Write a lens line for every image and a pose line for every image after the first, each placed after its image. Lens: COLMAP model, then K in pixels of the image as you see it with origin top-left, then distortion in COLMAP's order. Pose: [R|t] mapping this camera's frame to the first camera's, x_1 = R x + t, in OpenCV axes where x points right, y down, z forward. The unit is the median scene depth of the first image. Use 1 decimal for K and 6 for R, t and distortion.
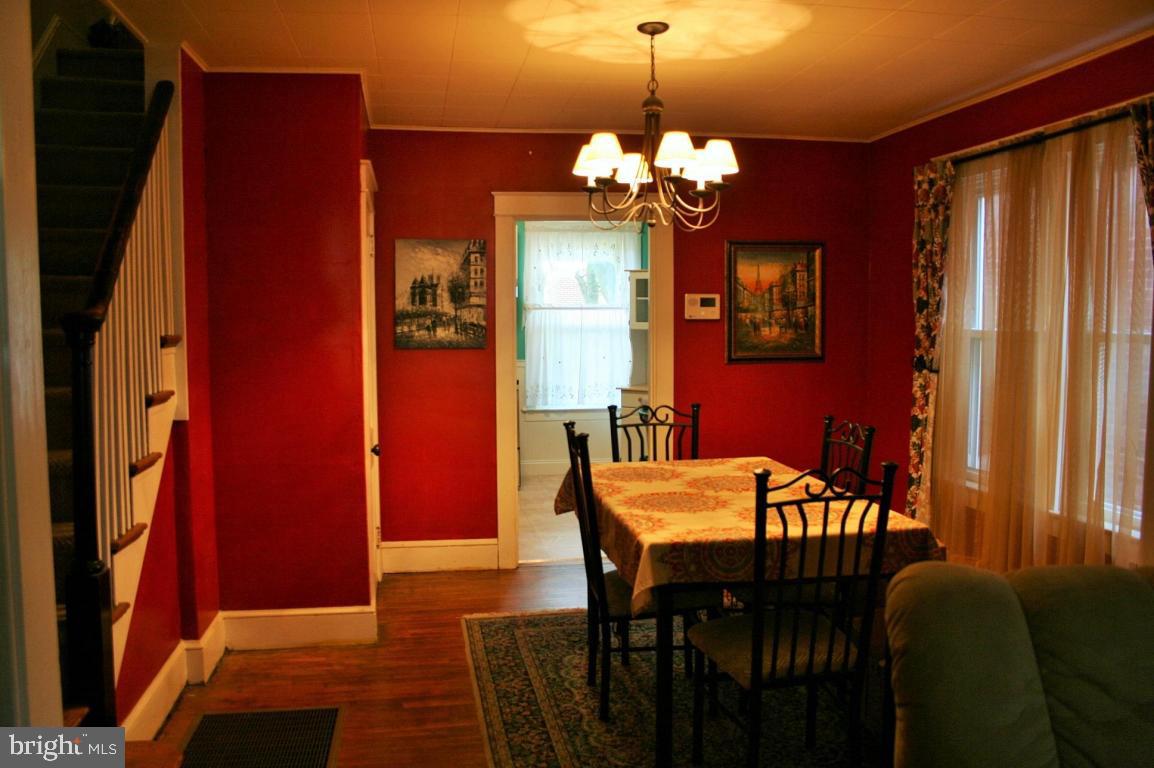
lens RADIAL K [[982.3, 0, 586.2], [0, 982.3, 388.2], [0, 0, 1]] dist [-0.145698, 0.129534]
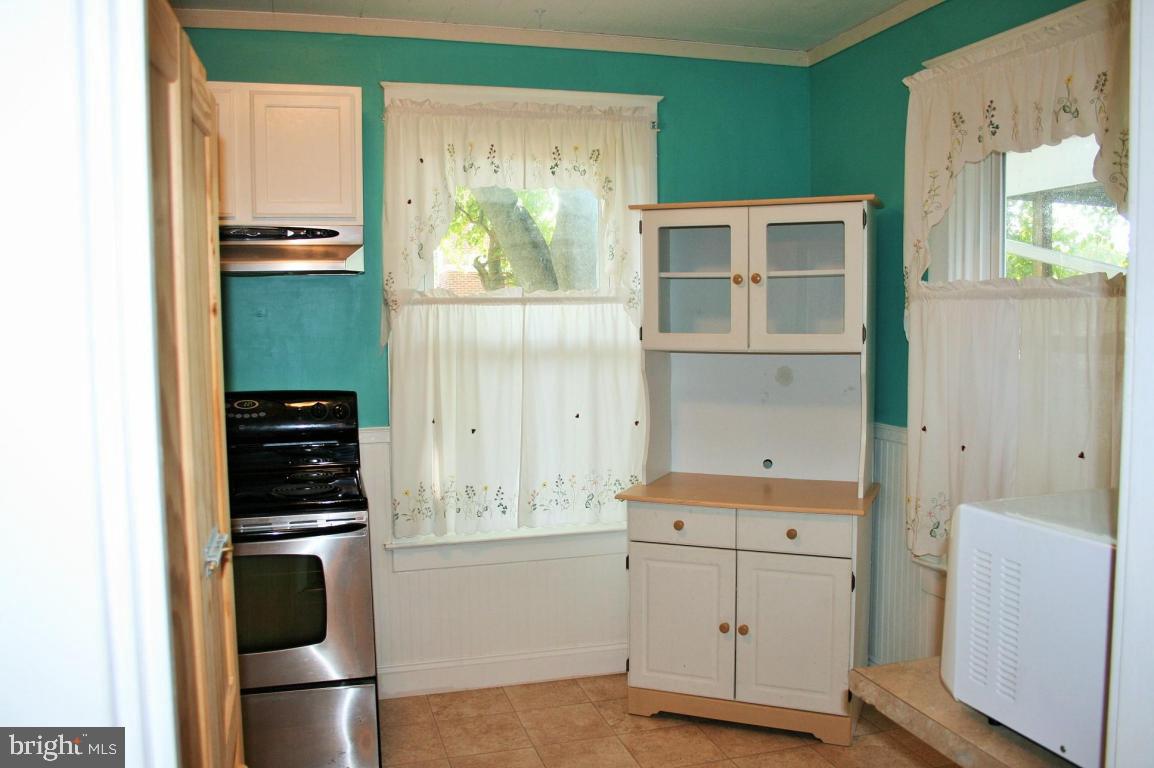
lens RADIAL K [[982.3, 0, 586.2], [0, 982.3, 388.2], [0, 0, 1]] dist [-0.145698, 0.129534]
pose [[0.994522, -0.015940, 0.103309, -0.034687], [0.015354, 0.999861, 0.006466, -0.073059], [-0.103398, -0.004844, 0.994628, 0.914832]]
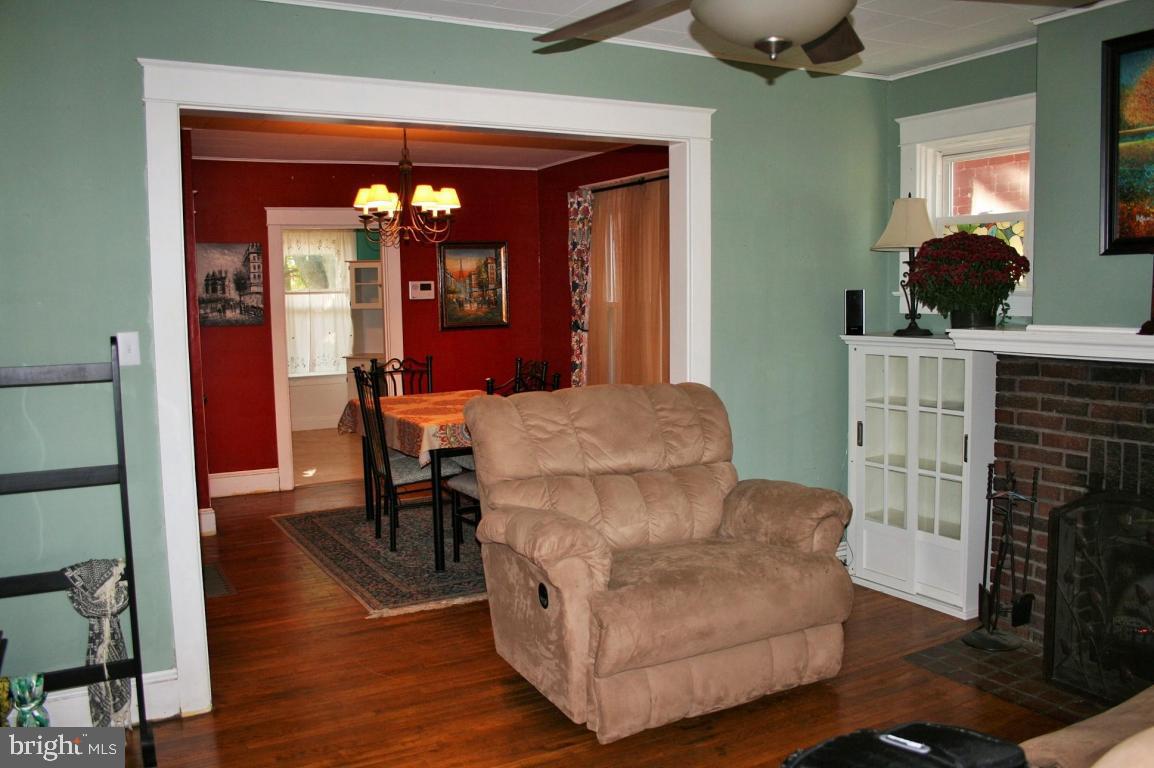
lens RADIAL K [[982.3, 0, 586.2], [0, 982.3, 388.2], [0, 0, 1]] dist [-0.145698, 0.129534]
pose [[0.944714, -0.045958, 0.324660, -0.120787], [0.039376, 0.998865, 0.026818, 0.027760], [-0.325524, -0.012551, 0.945450, -0.391545]]
